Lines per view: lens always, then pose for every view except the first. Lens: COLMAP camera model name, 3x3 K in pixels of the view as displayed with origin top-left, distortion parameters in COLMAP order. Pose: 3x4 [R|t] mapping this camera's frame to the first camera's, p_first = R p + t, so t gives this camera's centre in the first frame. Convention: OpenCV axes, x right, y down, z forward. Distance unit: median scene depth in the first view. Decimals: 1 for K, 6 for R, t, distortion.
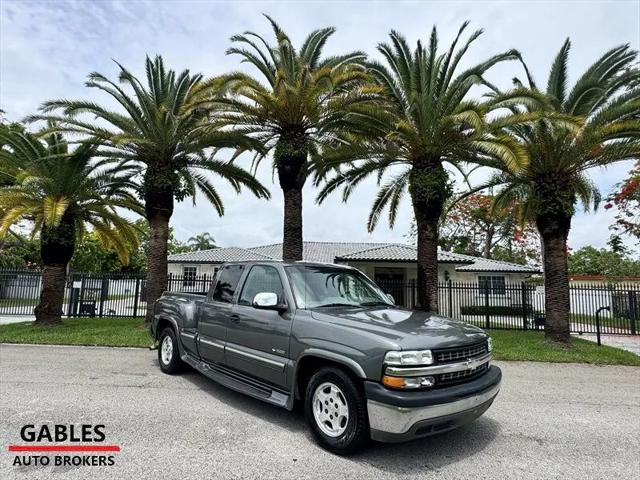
lens RADIAL K [[373.7, 0, 318.5], [0, 373.7, 239.5], [0, 0, 1]] dist [-0.001690, -0.000202]
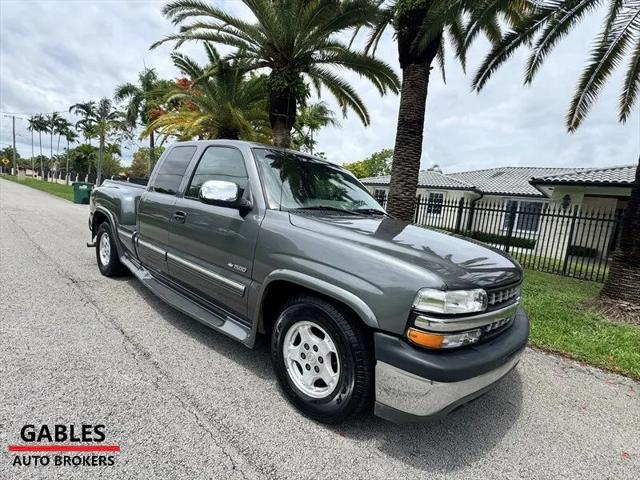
lens RADIAL K [[316.5, 0, 320.0], [0, 316.5, 240.0], [0, 0, 1]] dist [-0.000922, 0.000039]
pose [[0.775436, 0.130787, -0.617732, 0.187539], [-0.003645, 0.979224, 0.202747, 0.062525], [0.631415, -0.154965, 0.759803, 0.357837]]
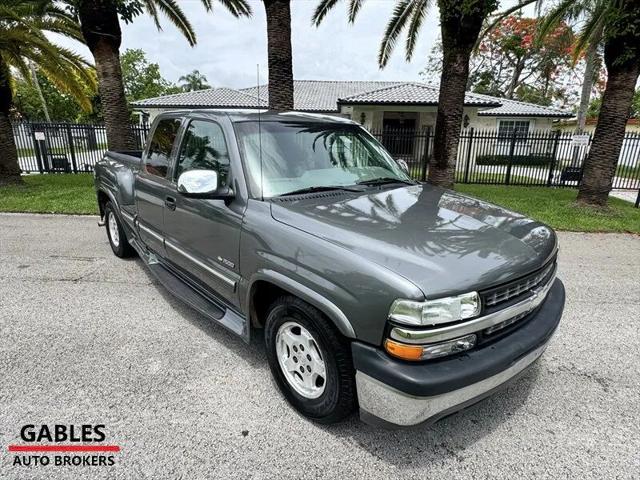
lens RADIAL K [[373.7, 0, 318.5], [0, 373.7, 239.5], [0, 0, 1]] dist [-0.001690, -0.000202]
pose [[0.999869, -0.000733, -0.016154, 0.020892], [0.007086, 0.917821, 0.396930, 0.002522], [0.014535, -0.396993, 0.917707, 0.139736]]
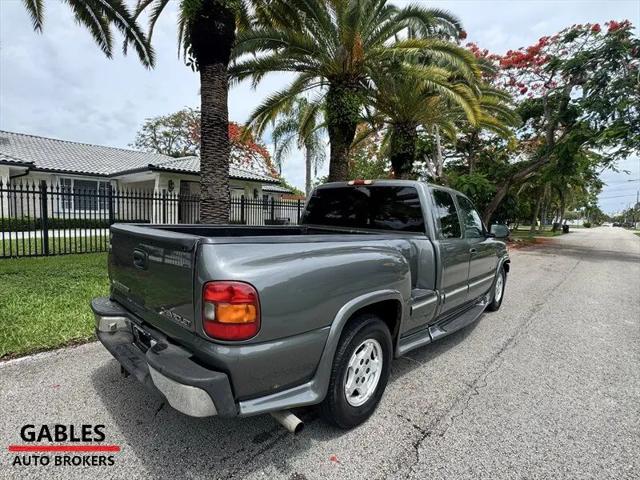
lens RADIAL K [[316.5, 0, 320.0], [0, 316.5, 240.0], [0, 0, 1]] dist [-0.000922, 0.000039]
pose [[0.649918, -0.071938, 0.756592, -0.377209], [-0.121211, 0.972956, 0.196631, 0.039248], [-0.750276, -0.219502, 0.623622, 0.397745]]
